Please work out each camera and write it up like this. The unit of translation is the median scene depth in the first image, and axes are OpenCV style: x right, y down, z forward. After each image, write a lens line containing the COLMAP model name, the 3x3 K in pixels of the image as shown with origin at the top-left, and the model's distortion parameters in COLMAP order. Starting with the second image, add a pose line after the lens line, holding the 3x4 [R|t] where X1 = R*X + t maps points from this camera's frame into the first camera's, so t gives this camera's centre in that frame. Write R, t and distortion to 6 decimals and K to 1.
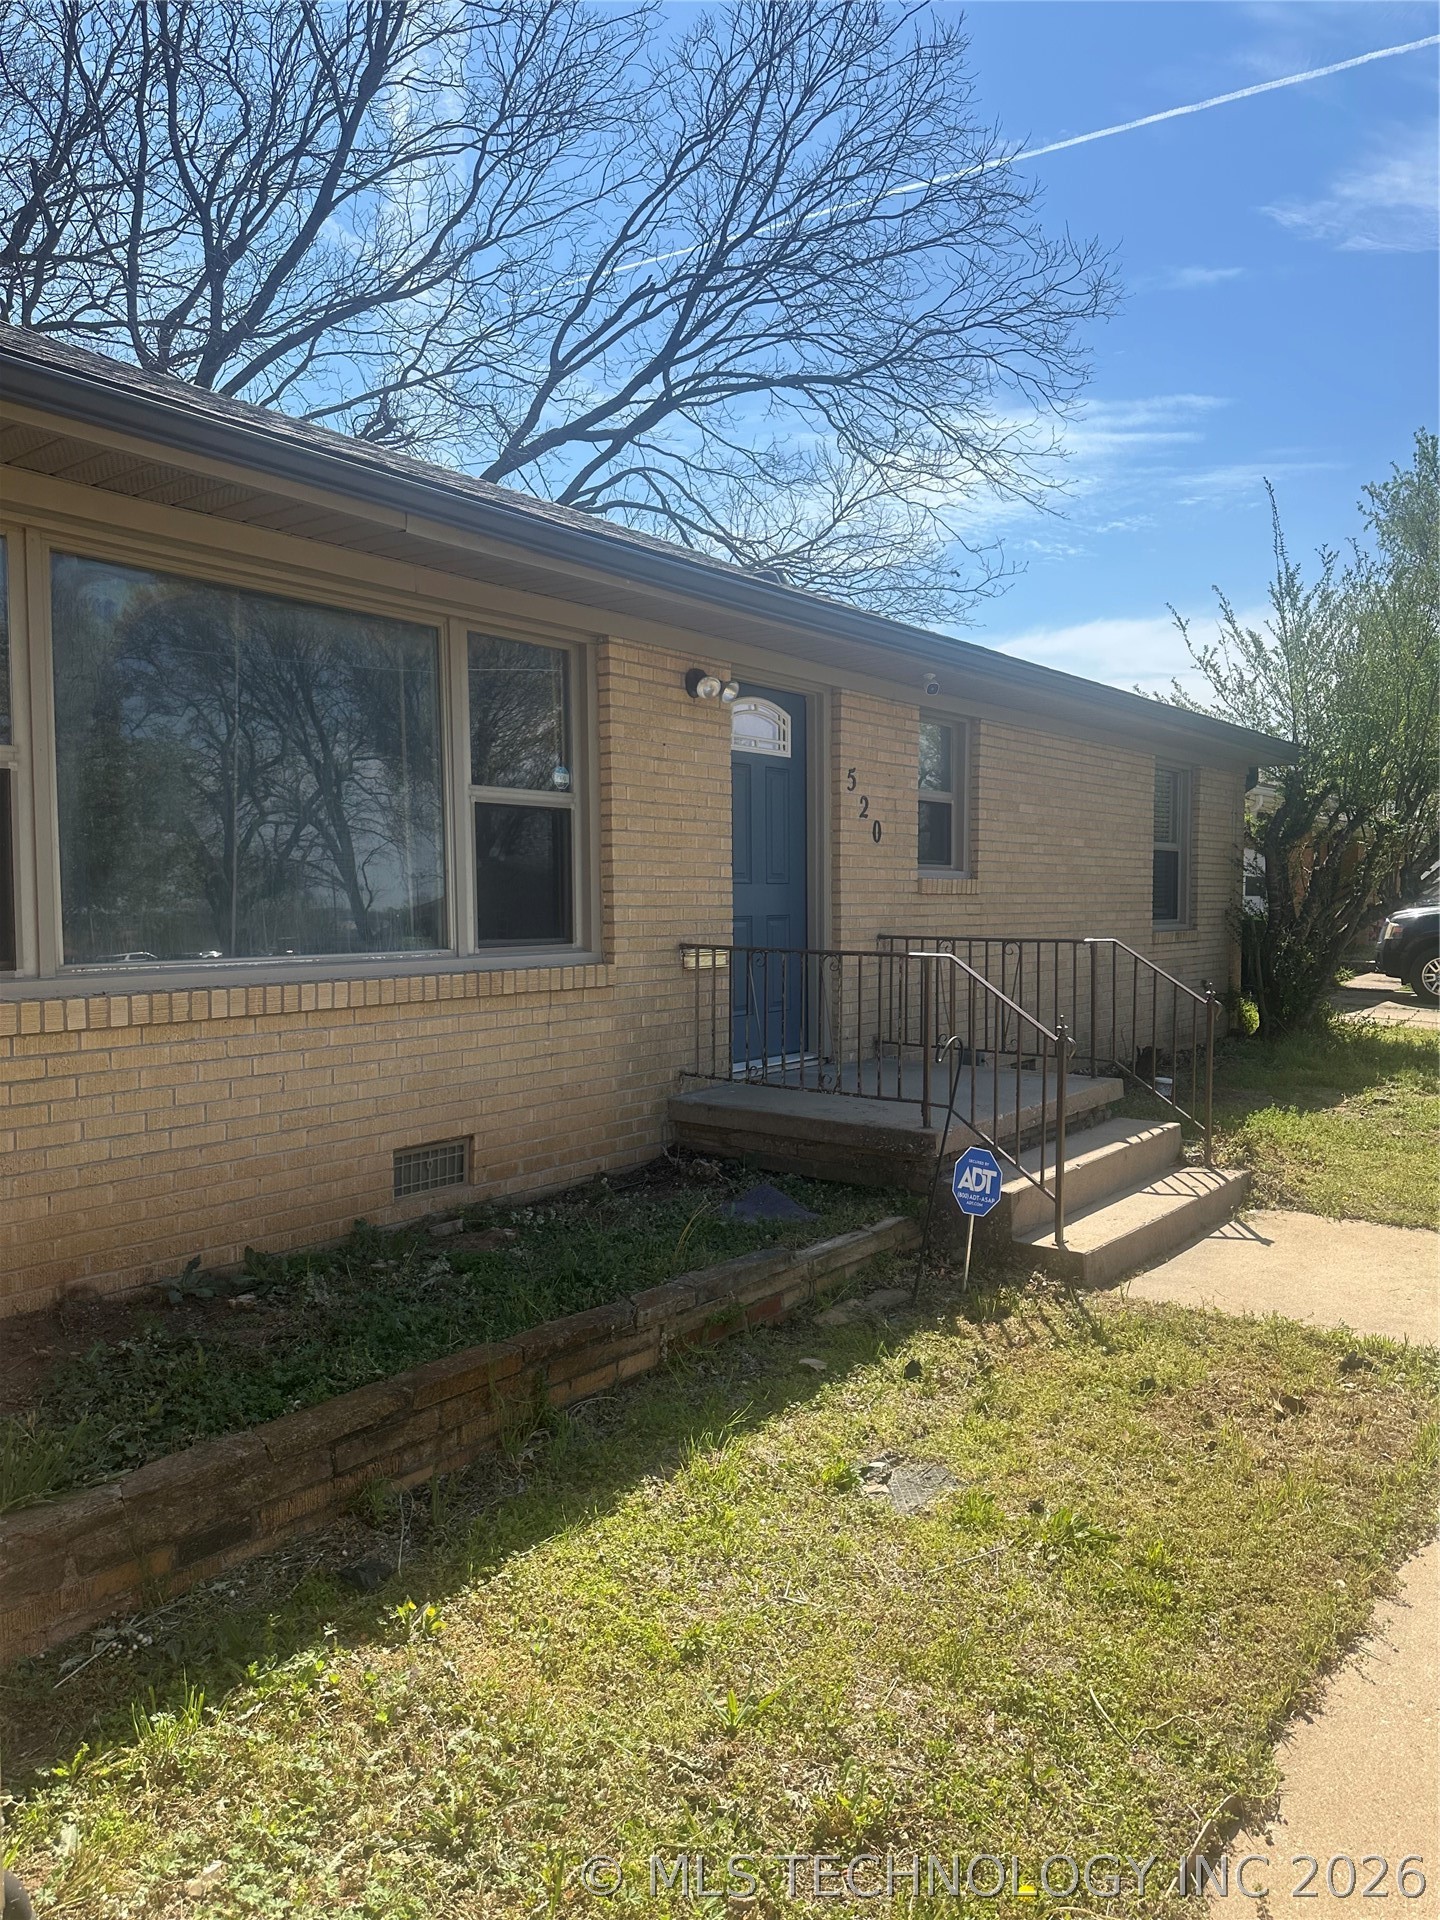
lens RADIAL K [[1334.7, 0, 720.0], [0, 1334.7, 960.0], [0, 0, 1]] dist [0.123016, -0.157586]
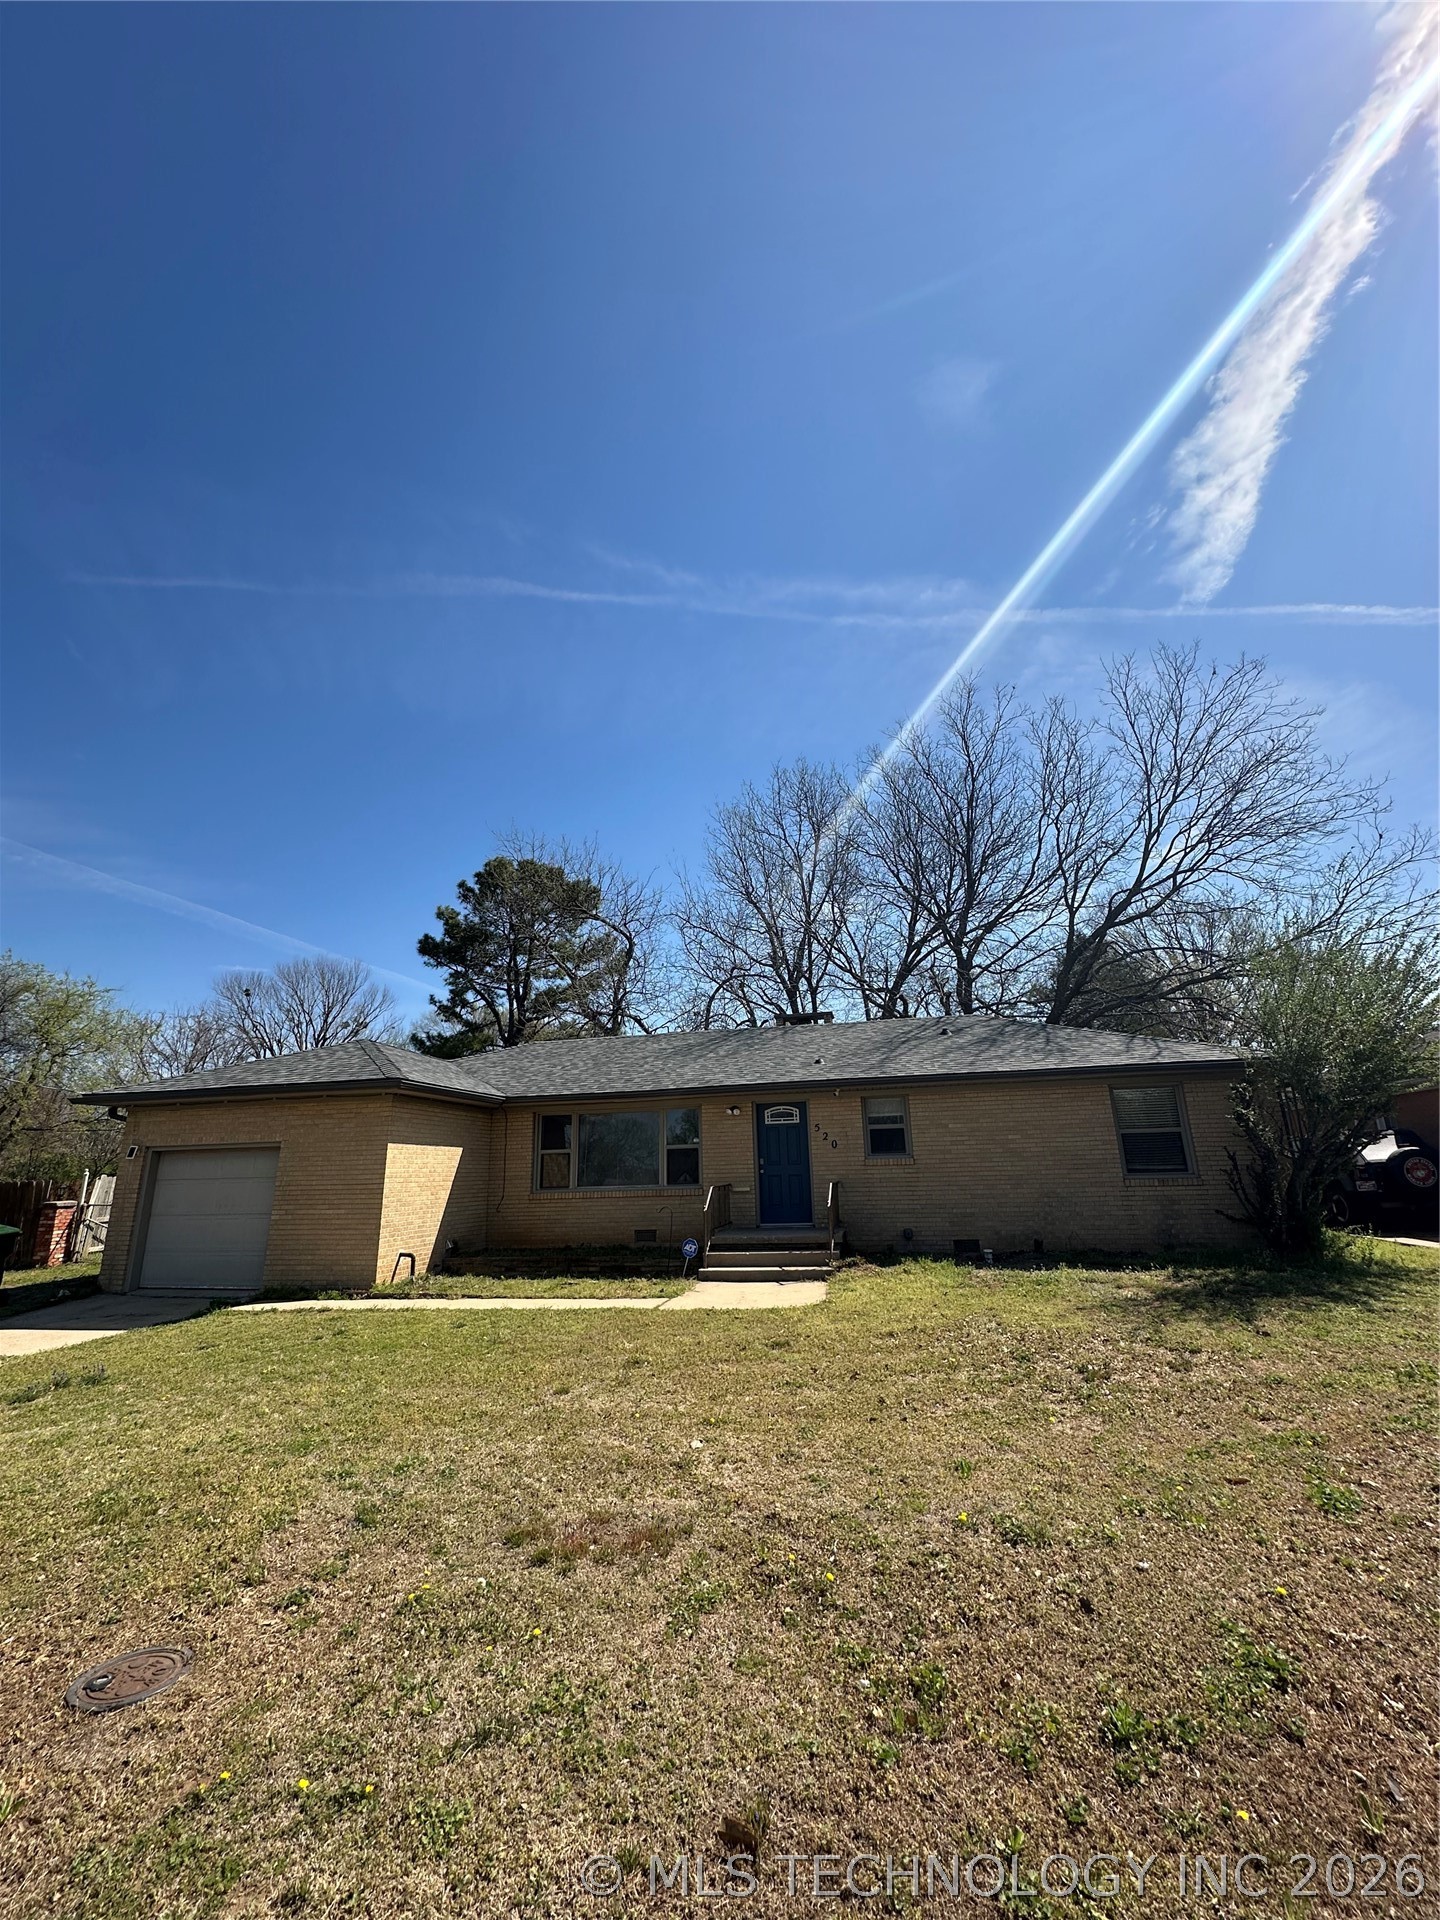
lens RADIAL K [[760.1, 0, 720.0], [0, 760.1, 960.0], [0, 0, 1]] dist [0.001197, 0.000192]
pose [[0.434974, -0.252413, -0.864341, 1.875867], [-0.019229, 0.957083, -0.289174, 0.003699], [0.900238, 0.142404, 0.411453, 0.053576]]
